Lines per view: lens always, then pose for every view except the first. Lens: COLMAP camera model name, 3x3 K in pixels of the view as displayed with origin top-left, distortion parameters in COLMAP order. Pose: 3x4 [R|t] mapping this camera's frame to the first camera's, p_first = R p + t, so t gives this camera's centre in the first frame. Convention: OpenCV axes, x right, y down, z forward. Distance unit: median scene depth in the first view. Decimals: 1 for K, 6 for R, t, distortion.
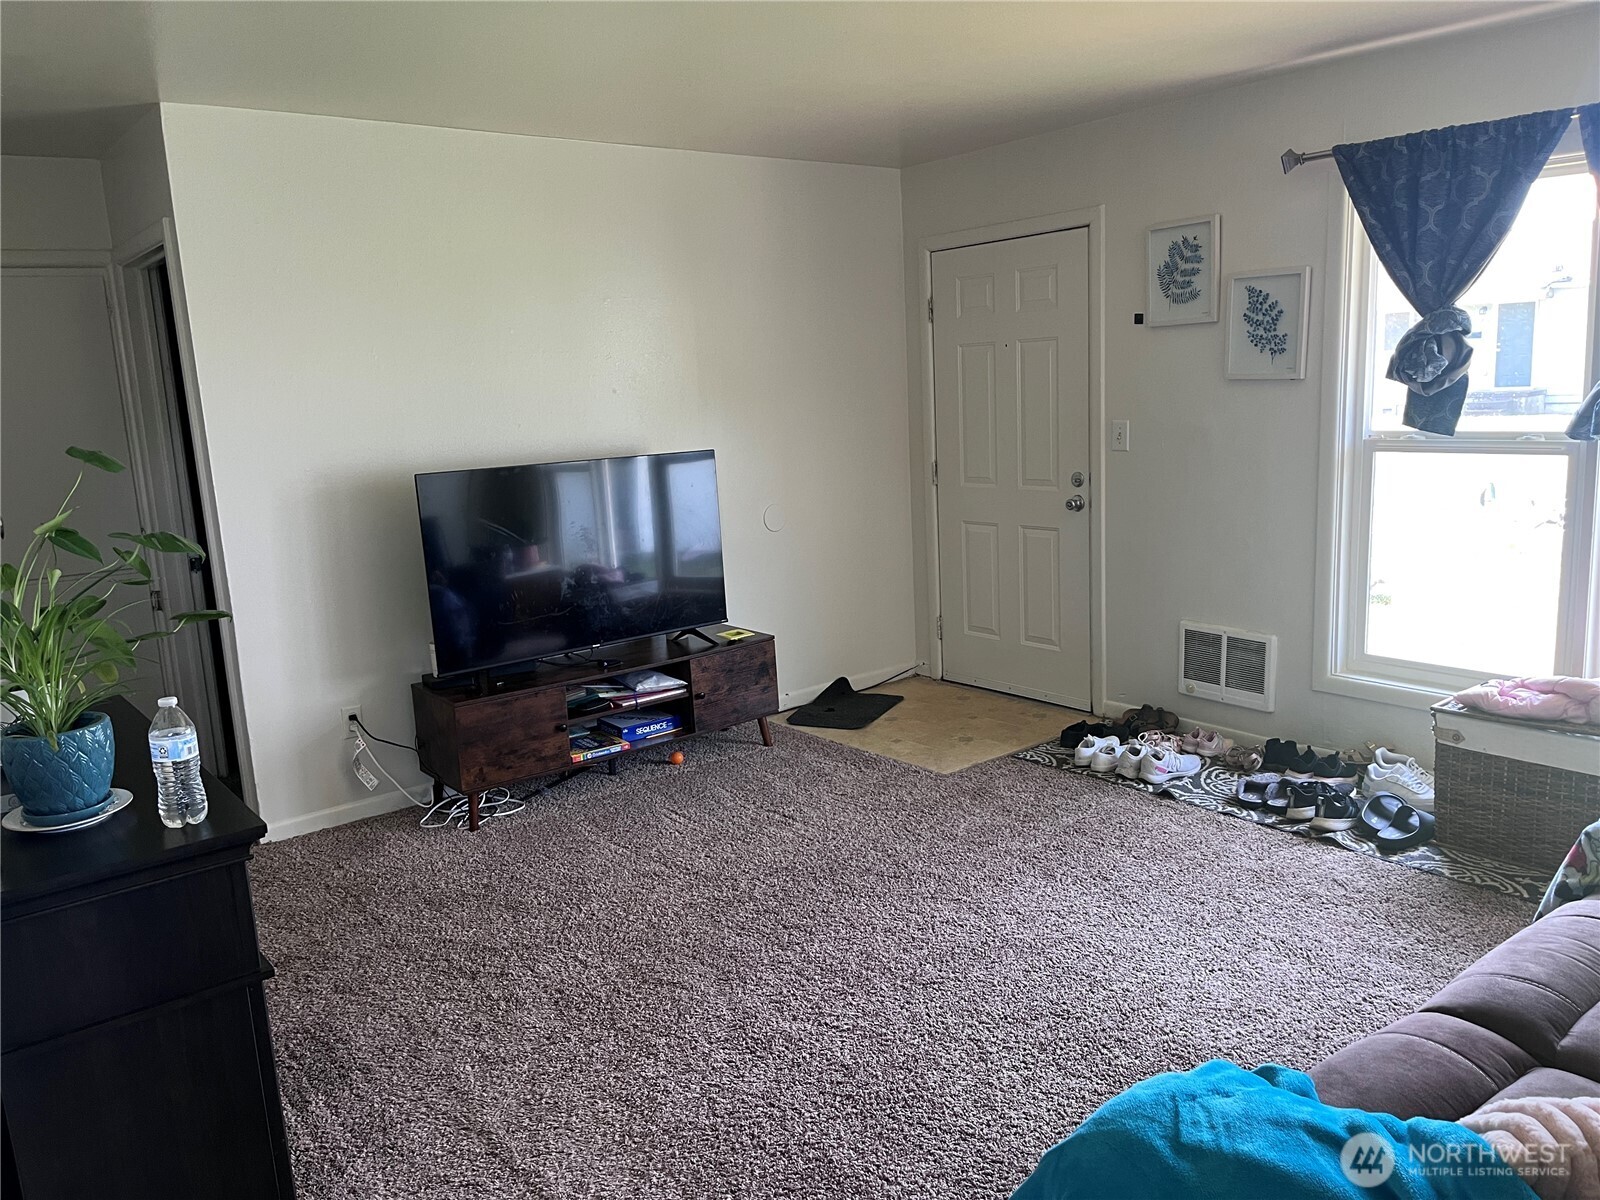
lens RADIAL K [[1223.5, 0, 800.0], [0, 1223.5, 600.0], [0, 0, 1]] dist [0.000935, -0.002902]
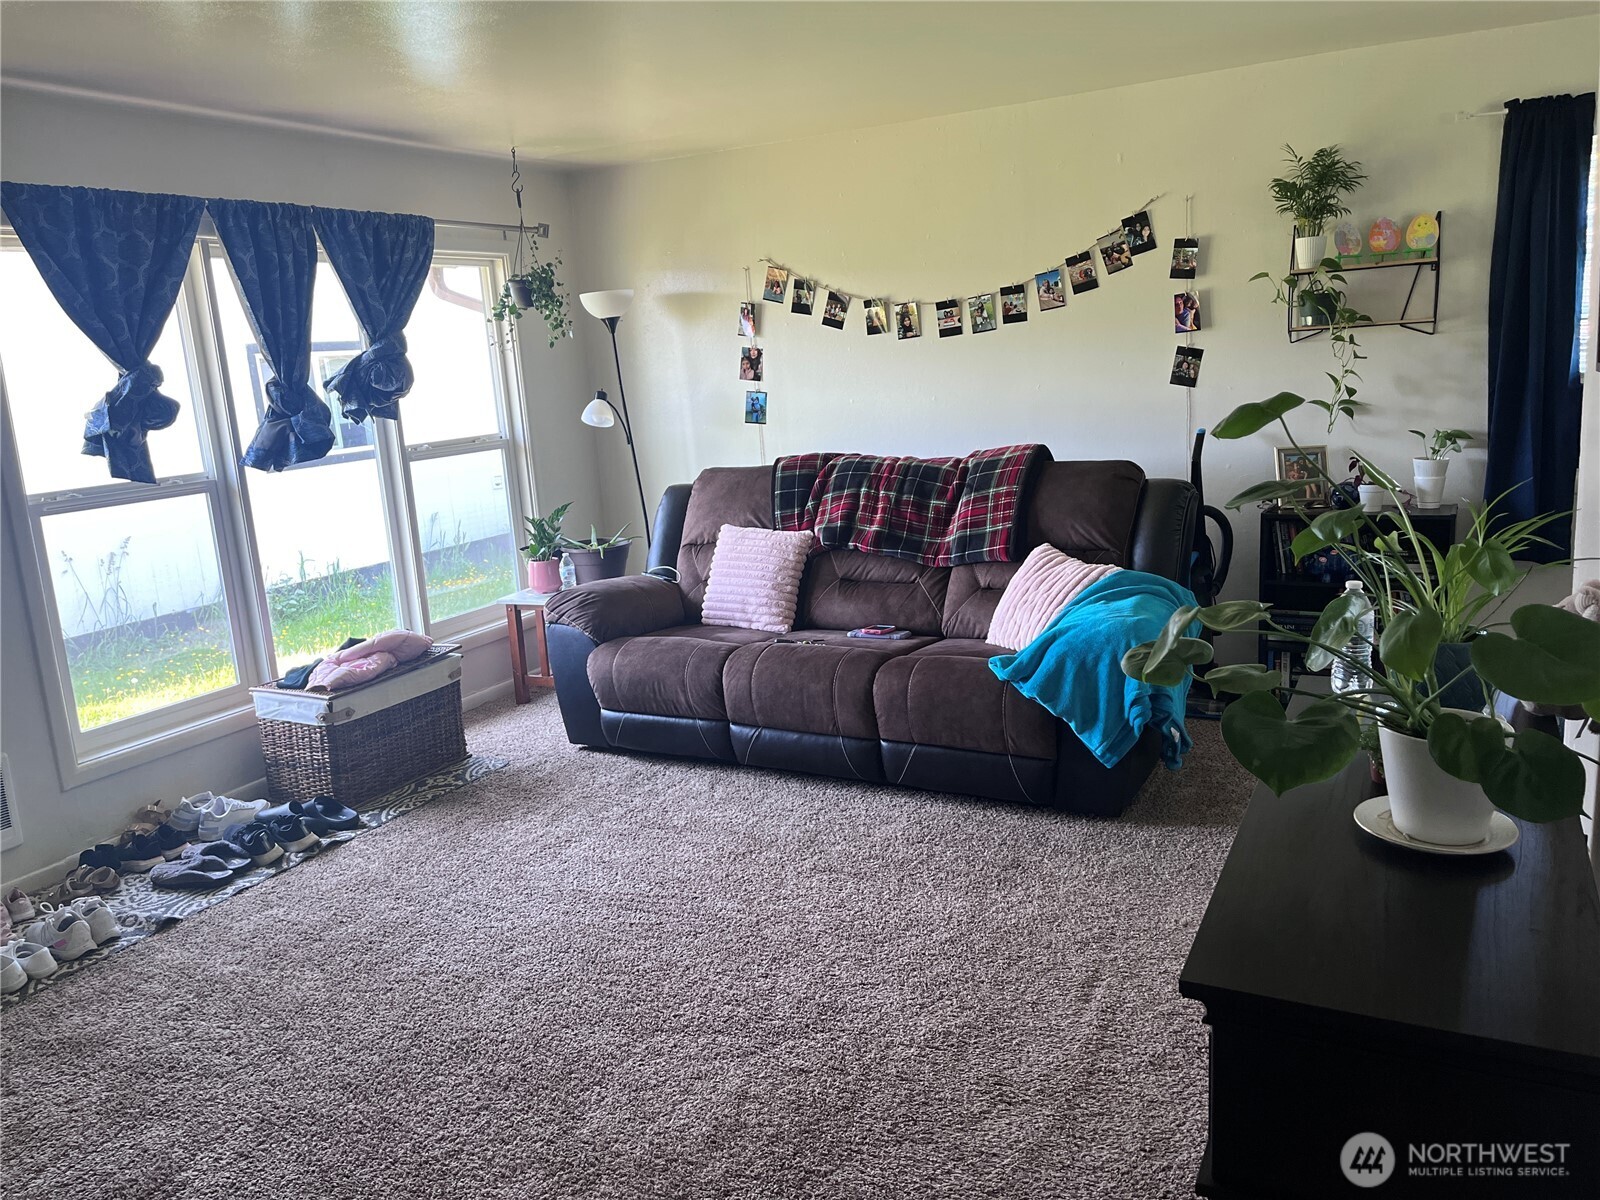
lens RADIAL K [[1223.5, 0, 800.0], [0, 1223.5, 600.0], [0, 0, 1]] dist [0.000935, -0.002902]
pose [[-0.400033, -0.112752, 0.909539, -0.684702], [0.252472, 0.940449, 0.227626, -0.145939], [-0.881040, 0.320691, -0.347744, 0.951293]]
